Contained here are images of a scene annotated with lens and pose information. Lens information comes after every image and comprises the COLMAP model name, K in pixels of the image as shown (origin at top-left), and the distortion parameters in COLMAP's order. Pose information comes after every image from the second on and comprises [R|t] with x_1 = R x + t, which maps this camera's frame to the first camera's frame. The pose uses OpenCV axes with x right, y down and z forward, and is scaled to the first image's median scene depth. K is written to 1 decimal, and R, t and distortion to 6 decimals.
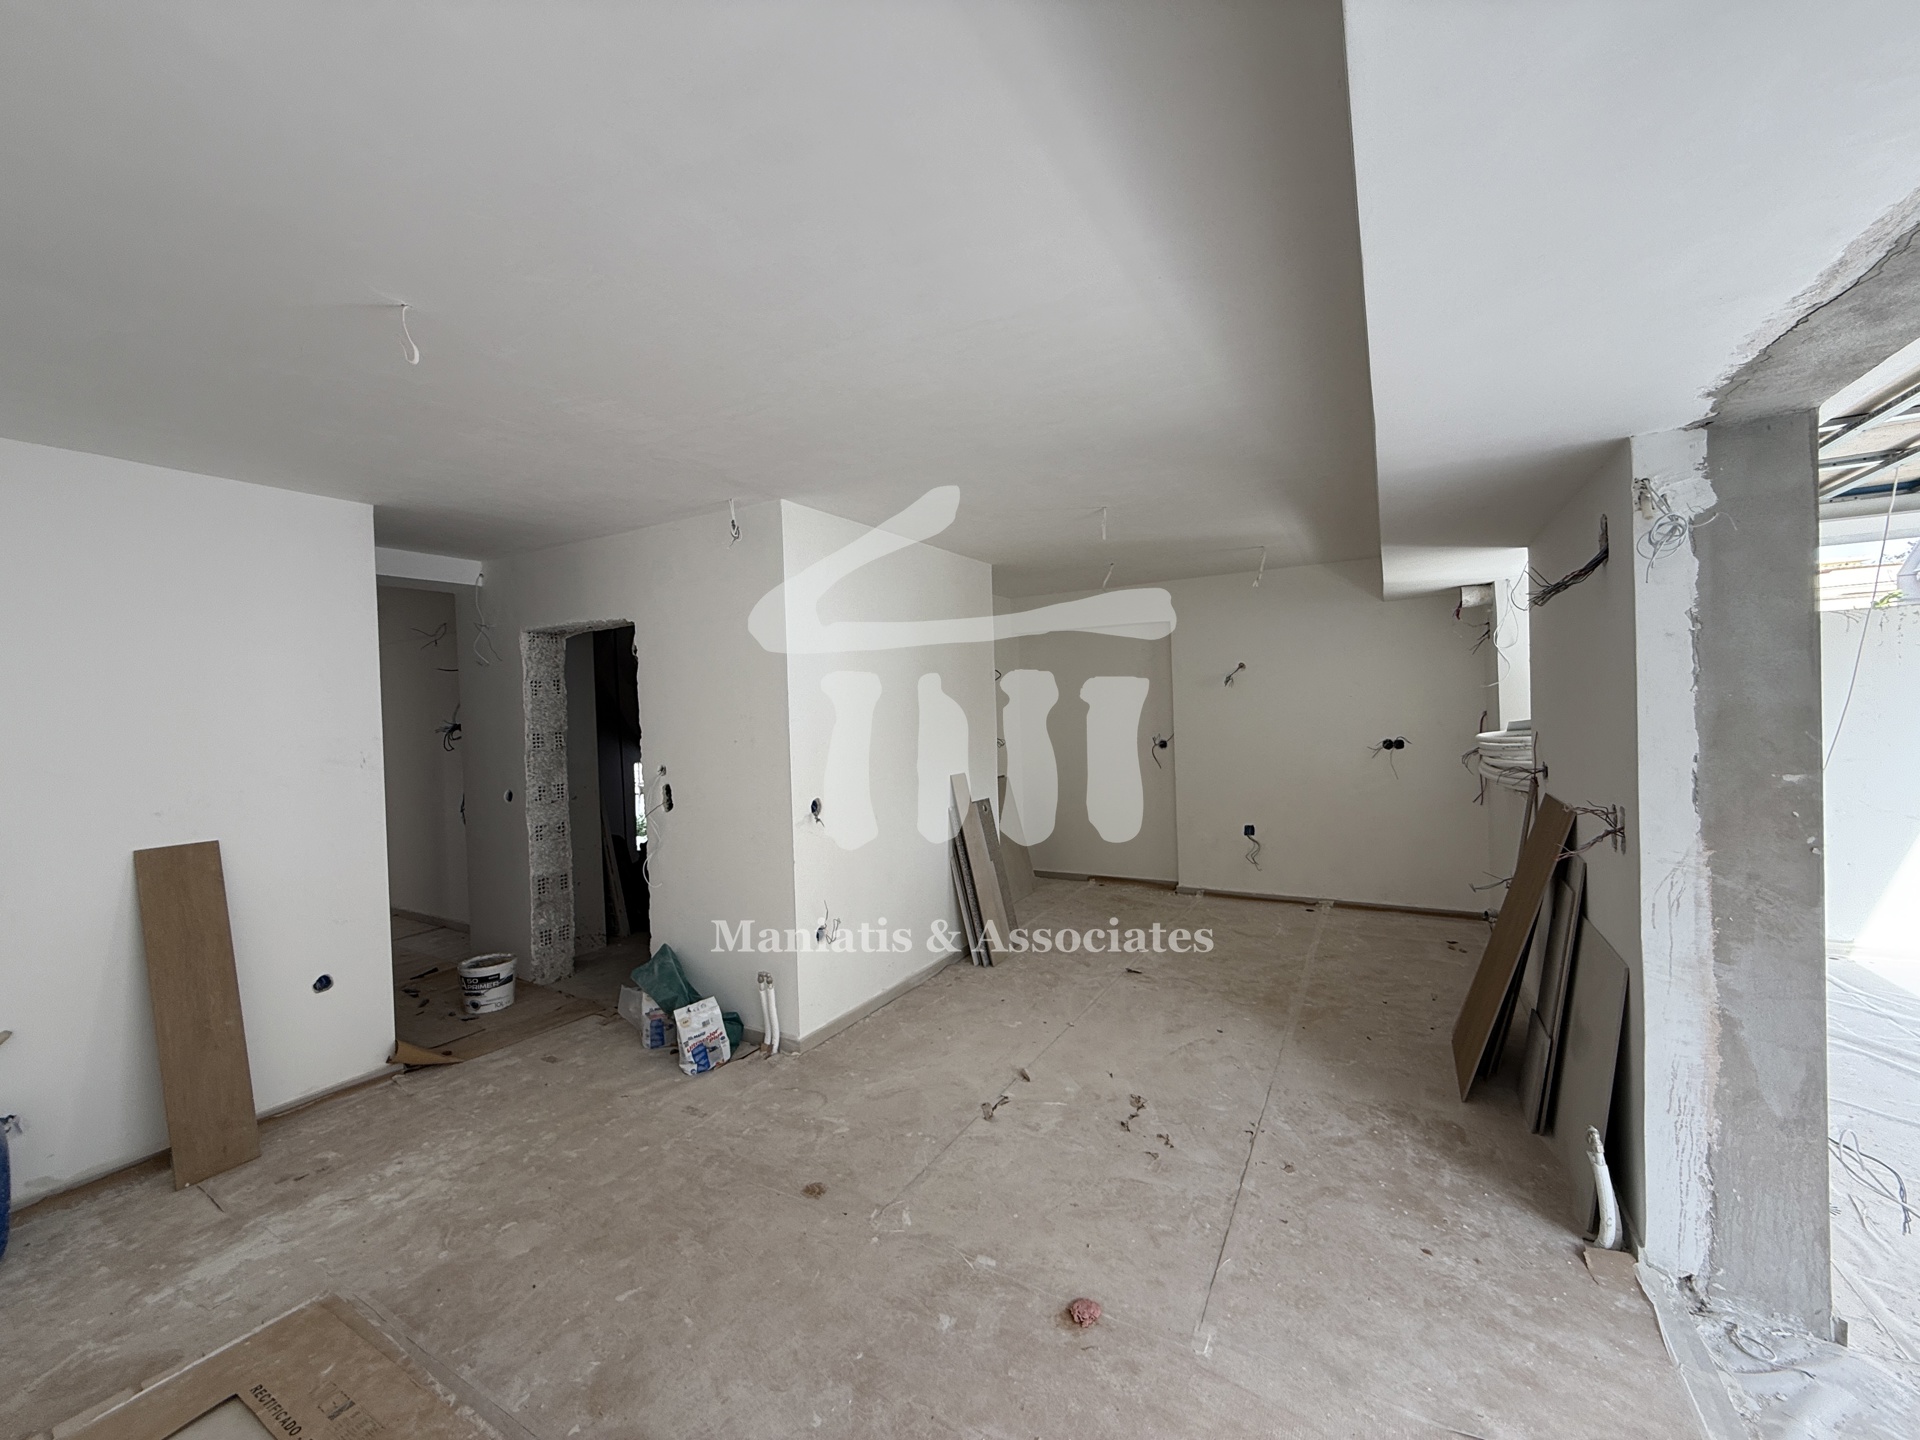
lens RADIAL K [[761.9, 0, 955.2], [0, 761.9, 719.8], [0, 0, 1]] dist [-0.000573, 0.000089]
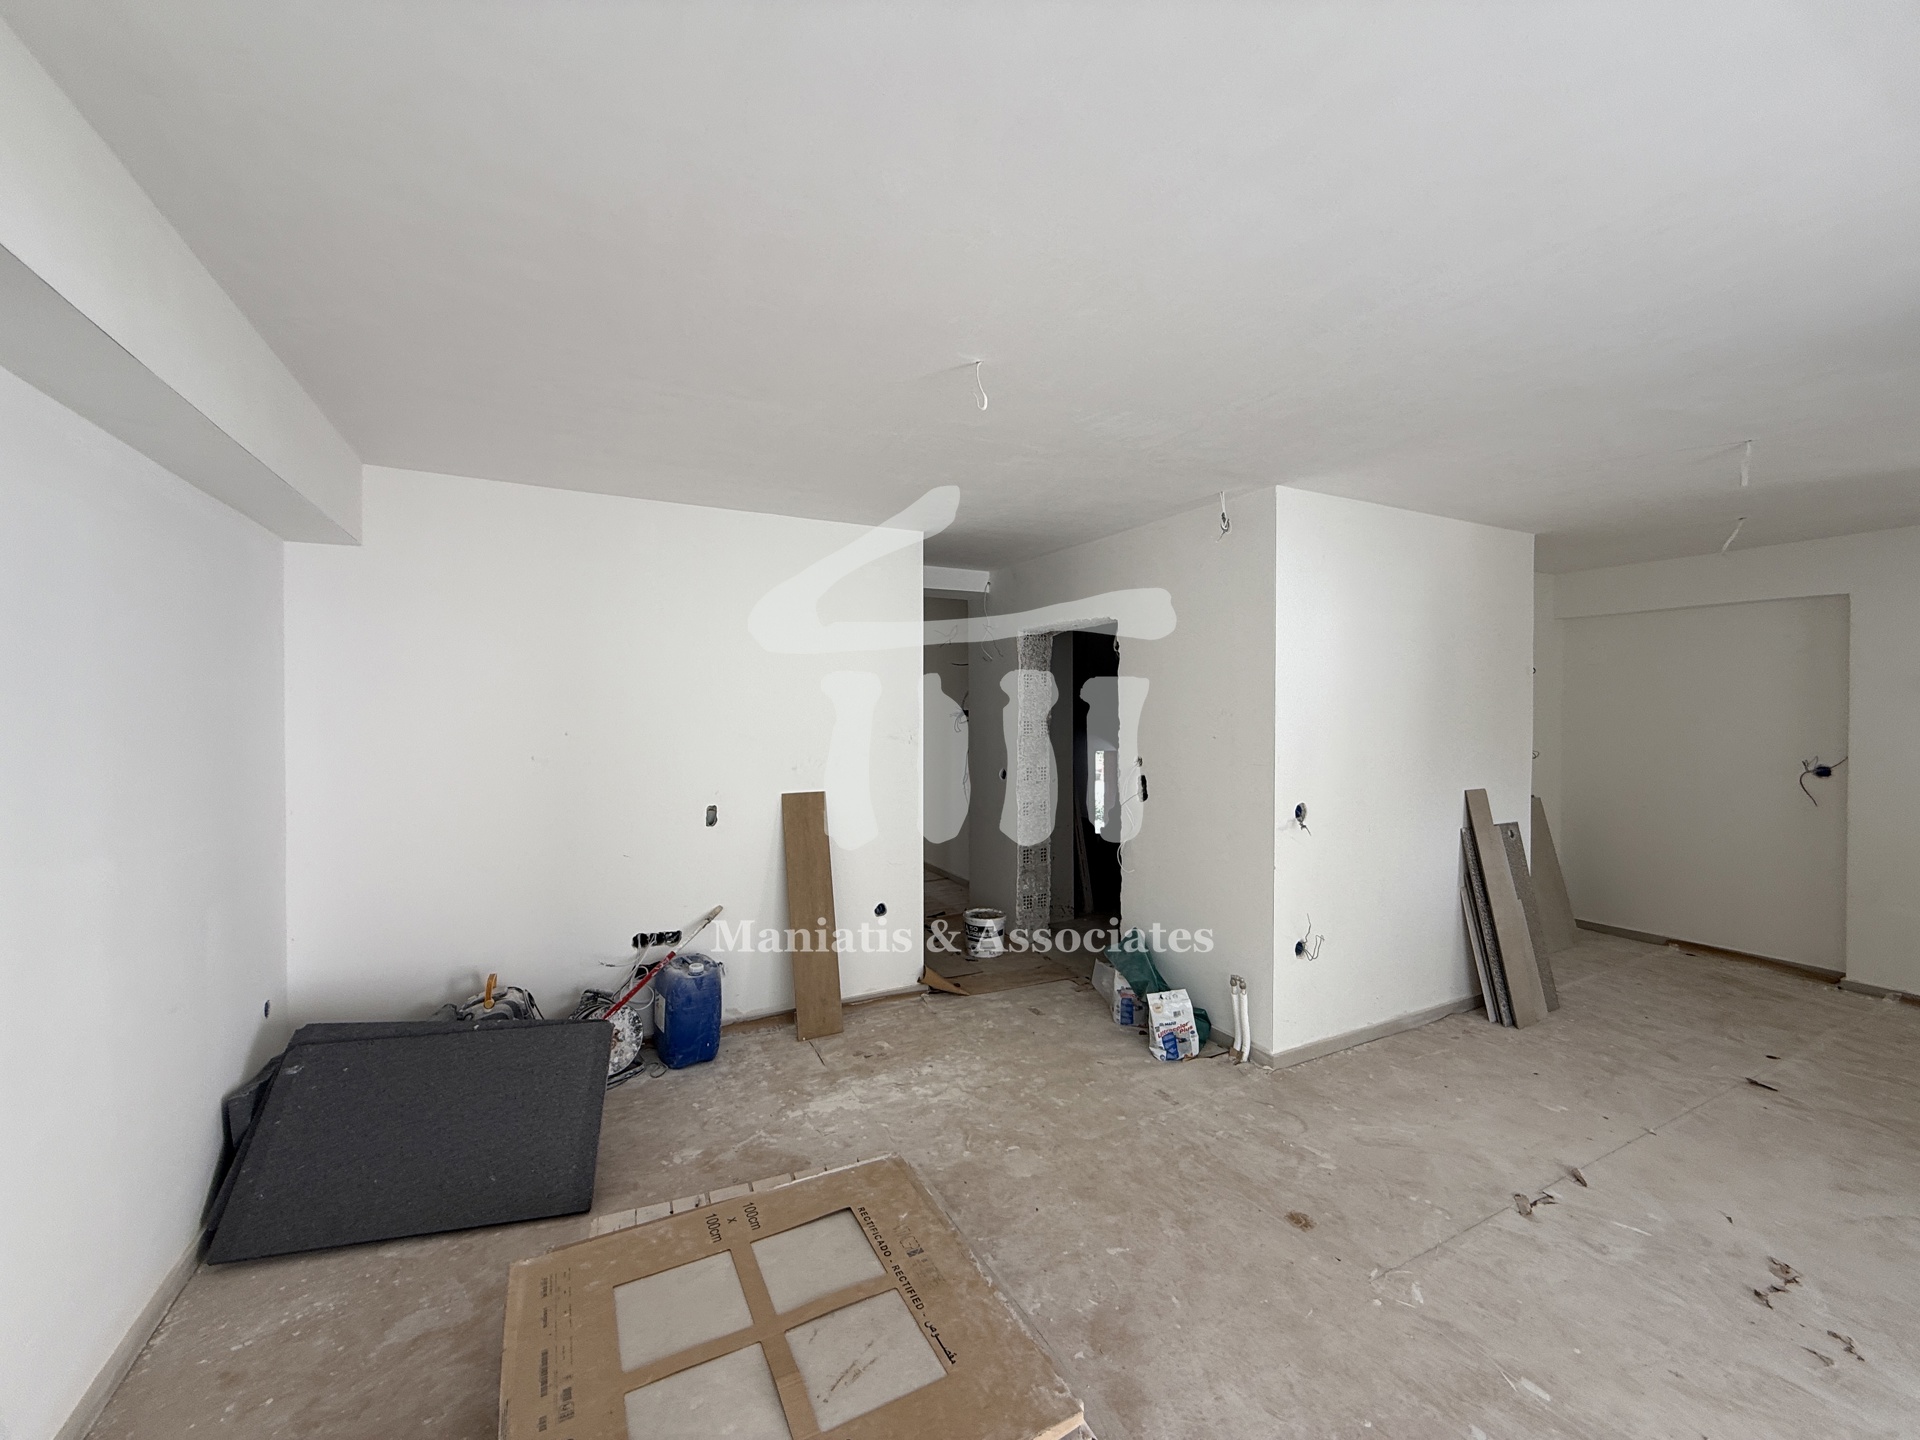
lens RADIAL K [[761.9, 0, 955.3], [0, 761.9, 719.8], [0, 0, 1]] dist [-0.000573, 0.000089]
pose [[0.844486, 0.038844, -0.534167, -0.058198], [-0.034158, 0.999242, 0.018663, -0.001823], [0.534487, 0.002486, 0.845173, -0.019747]]
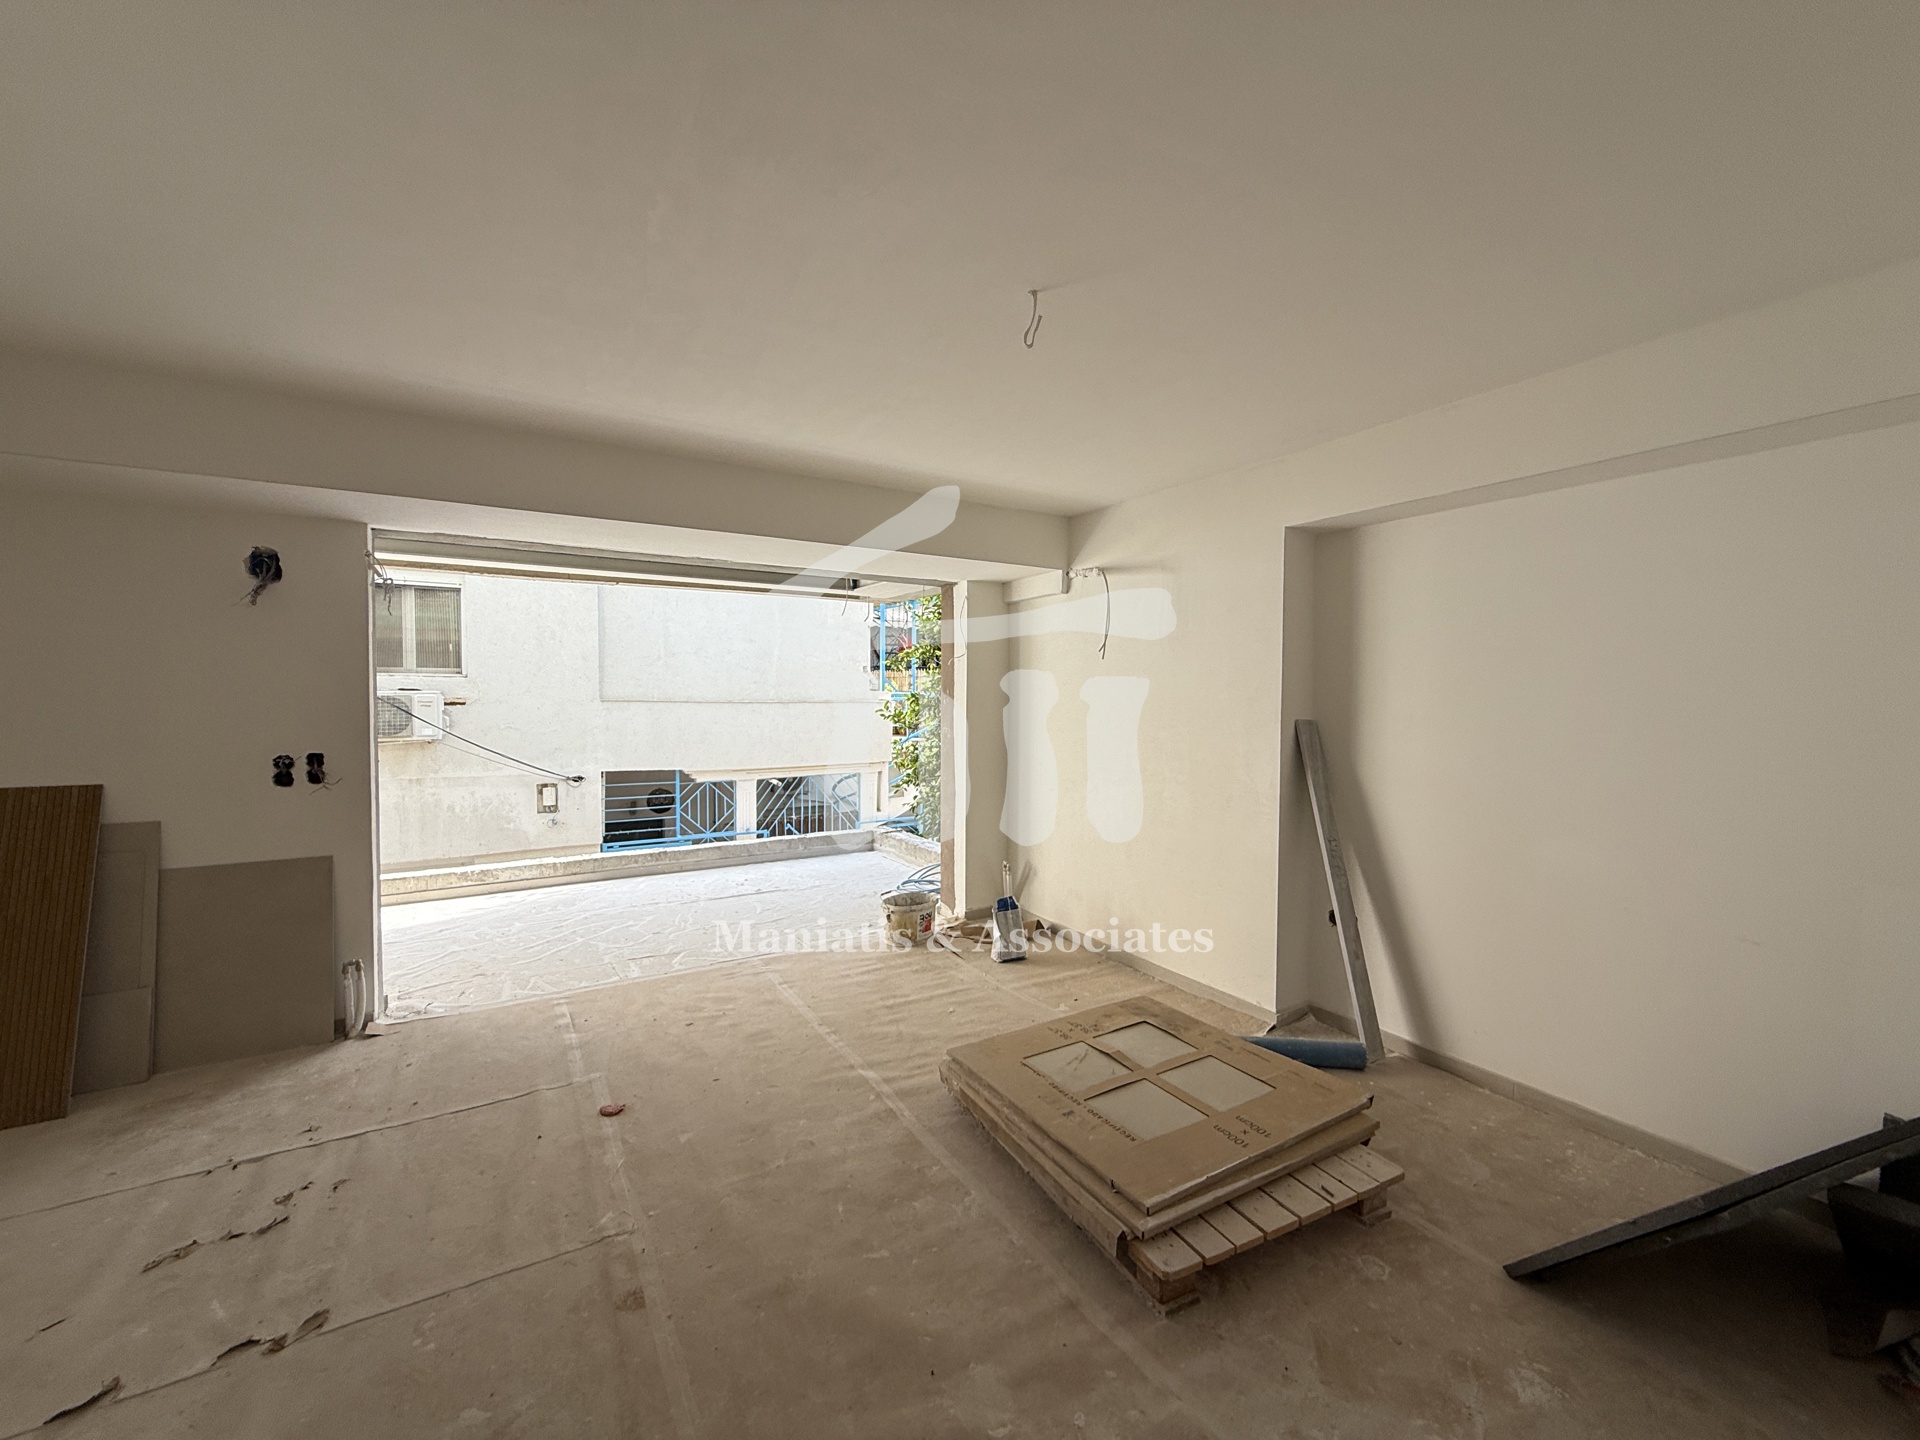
lens RADIAL K [[761.9, 0, 956.3], [0, 761.9, 720.6], [0, 0, 1]] dist [-0.000573, 0.000089]
pose [[-0.875893, 0.012692, 0.482338, -0.728576], [0.029501, 0.999192, 0.027280, 0.035360], [-0.481602, 0.038124, -0.875560, 1.300486]]
